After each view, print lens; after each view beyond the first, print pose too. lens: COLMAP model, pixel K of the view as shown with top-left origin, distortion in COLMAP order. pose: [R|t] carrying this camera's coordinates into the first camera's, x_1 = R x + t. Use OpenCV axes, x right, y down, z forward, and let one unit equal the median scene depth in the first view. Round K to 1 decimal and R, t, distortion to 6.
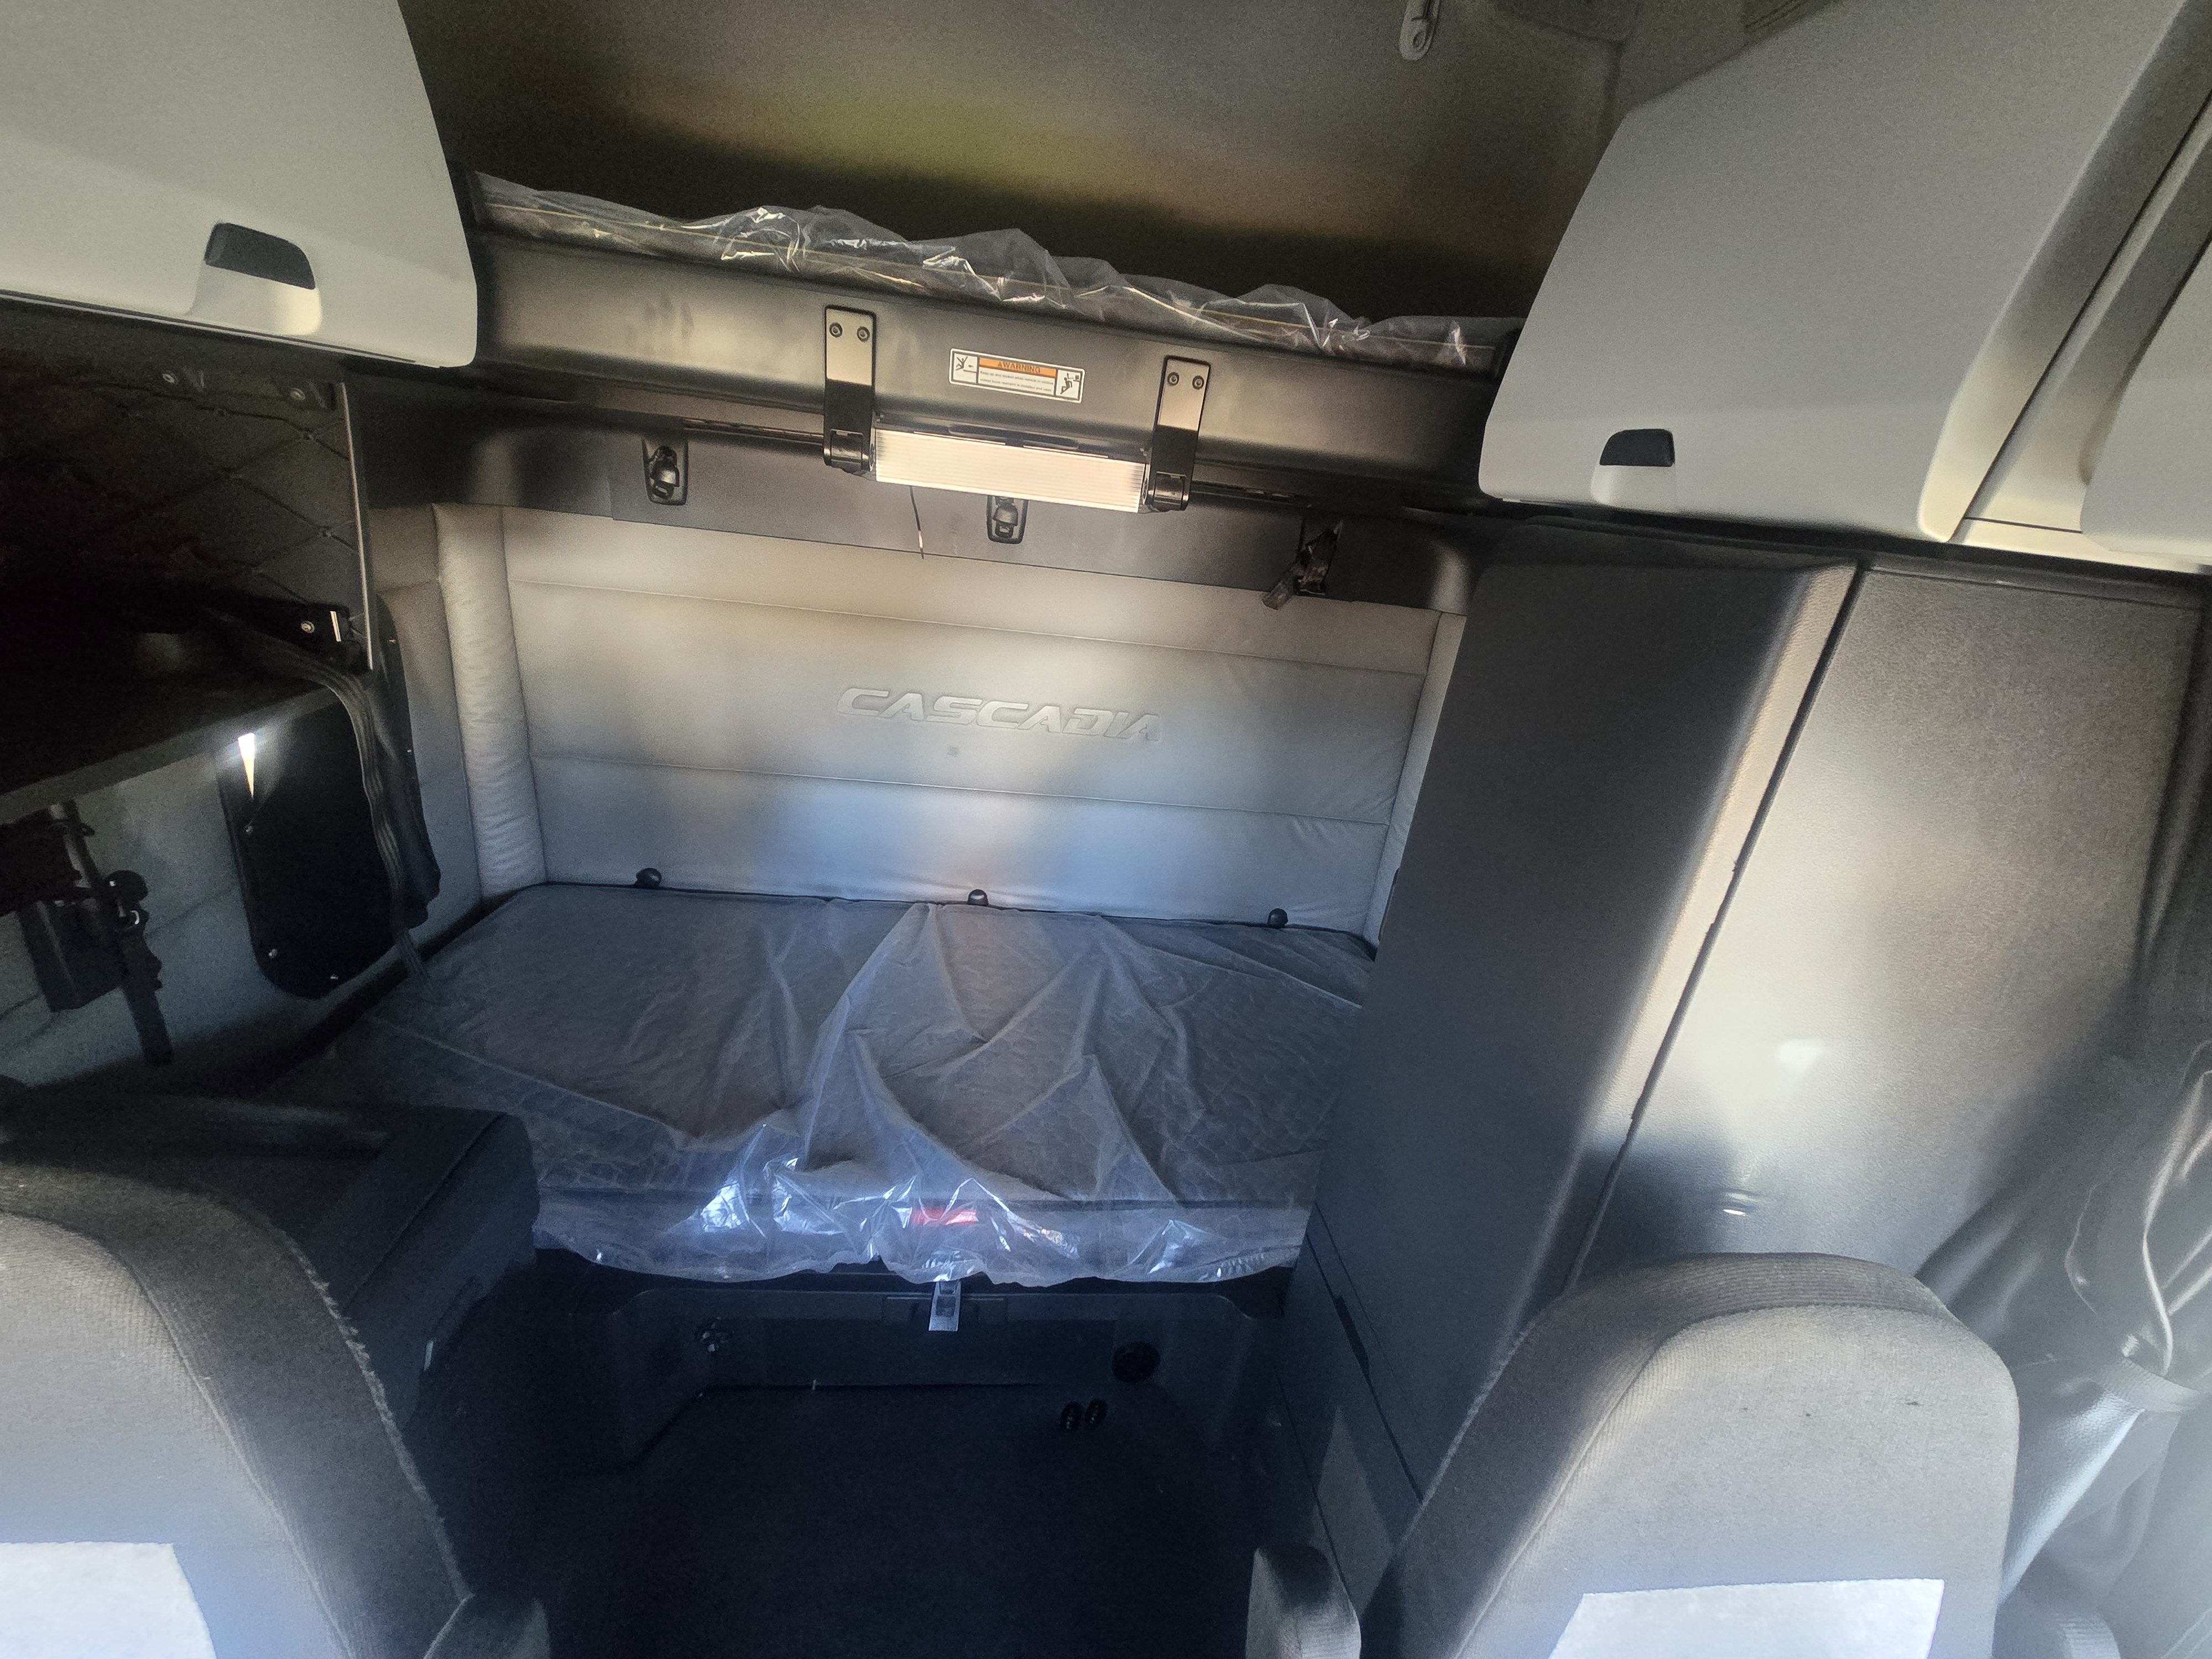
lens RADIAL K [[909.8, 0, 1107.6], [0, 909.8, 829.6], [0, 0, 1]] dist [0.006439, -0.000652]
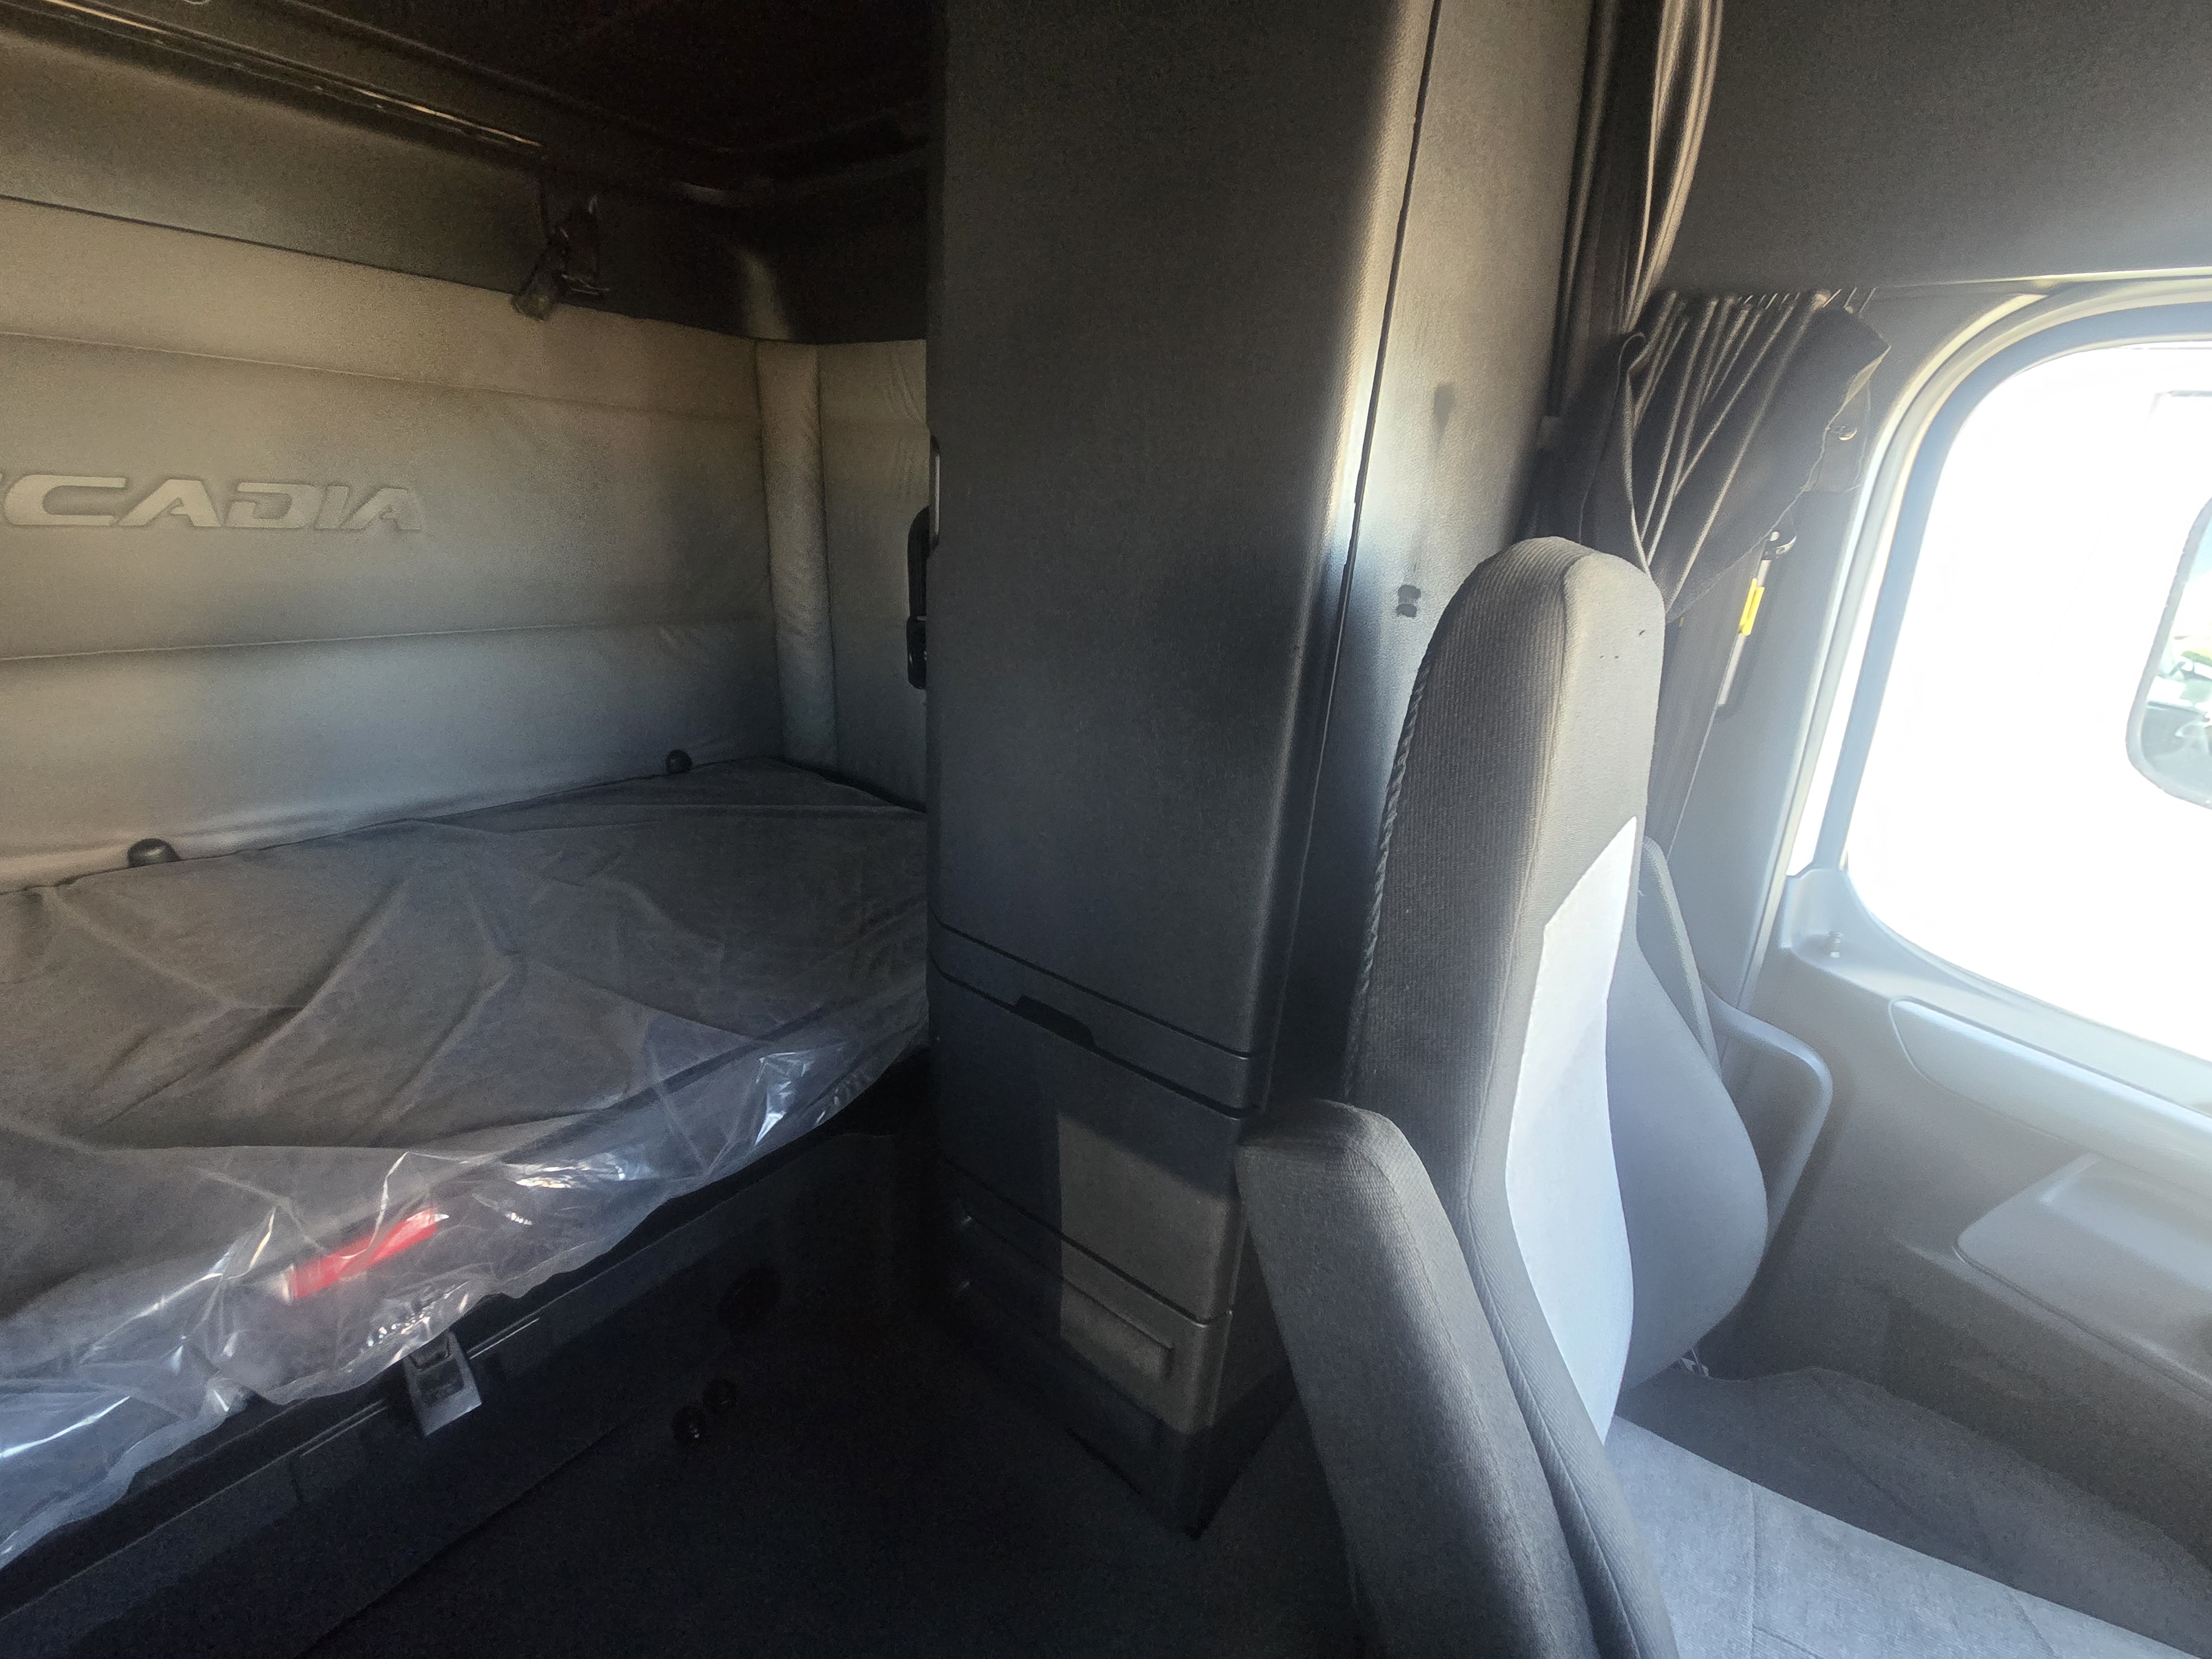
lens RADIAL K [[909.8, 0, 1105.6], [0, 909.8, 830.8], [0, 0, 1]] dist [0.006439, -0.000652]
pose [[0.698432, -0.317613, 0.641338, -0.138000], [0.278157, 0.946145, 0.165644, 0.207946], [-0.659410, 0.062702, 0.749165, 0.265344]]
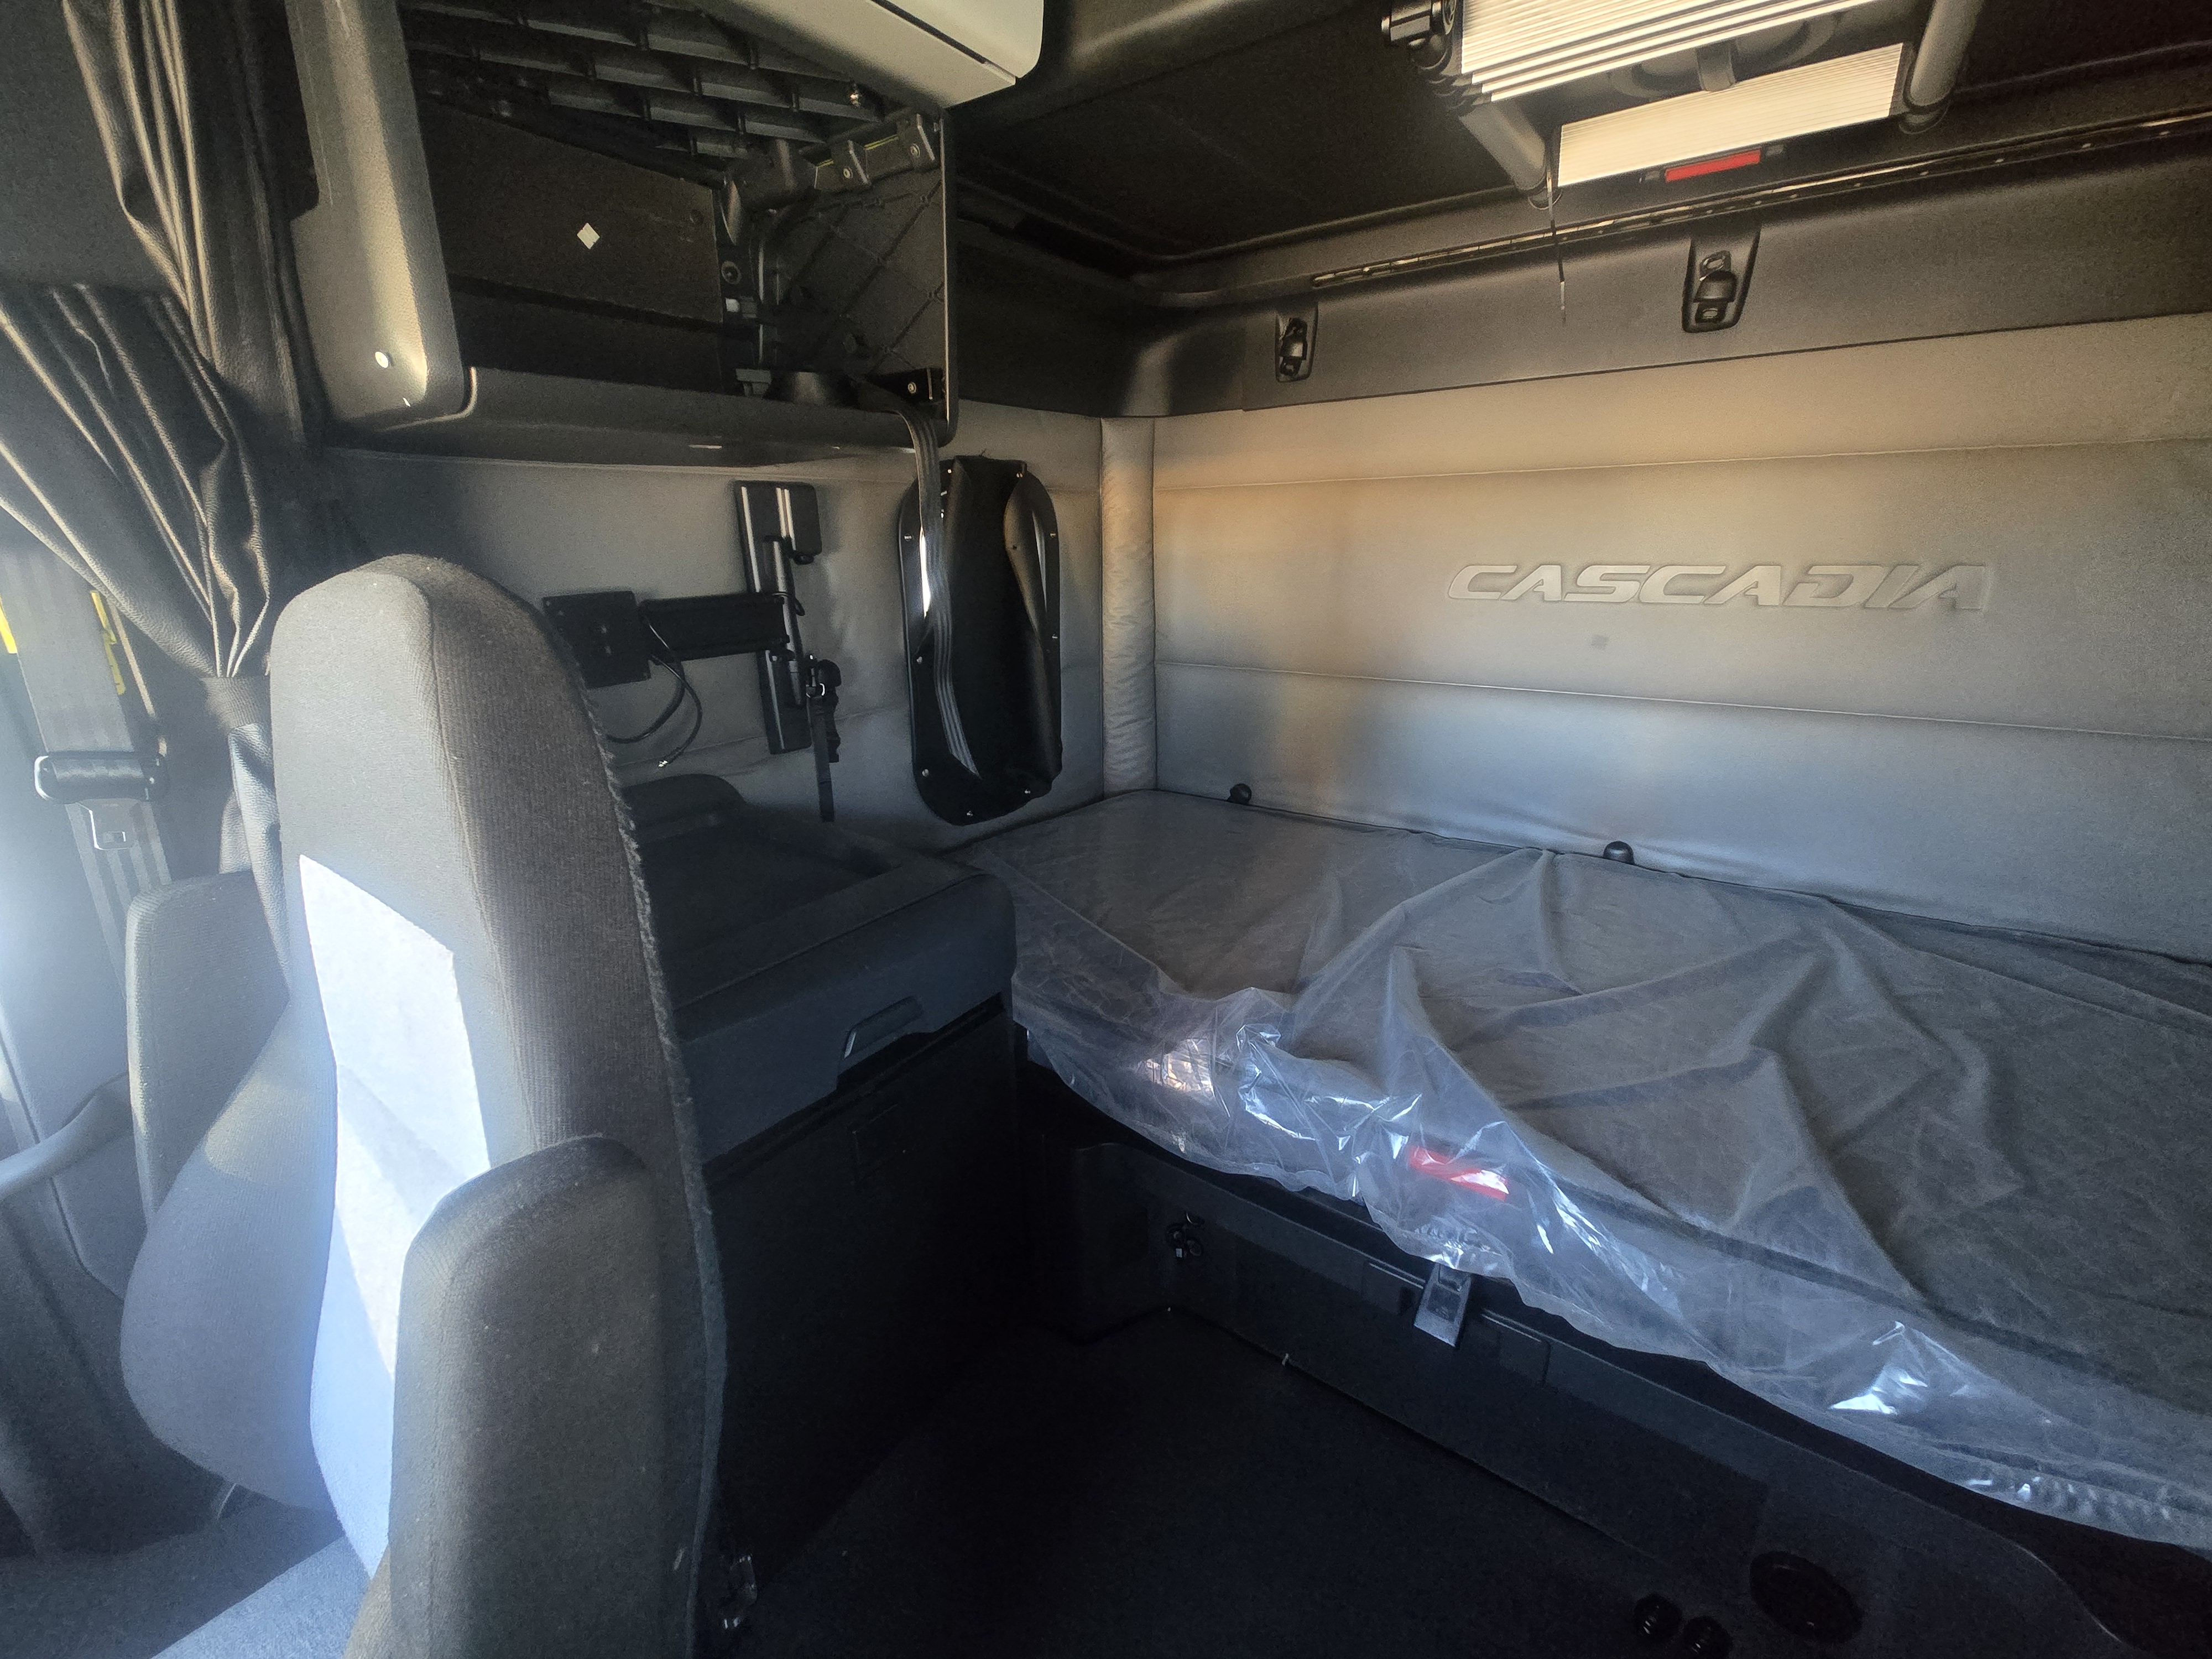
lens RADIAL K [[909.8, 0, 1105.1], [0, 909.8, 832.6], [0, 0, 1]] dist [0.006439, -0.000652]
pose [[0.746842, 0.080727, -0.660083, 0.051274], [-0.140453, 0.989361, -0.037918, 0.226762], [0.649999, 0.121030, 0.750235, 0.272786]]
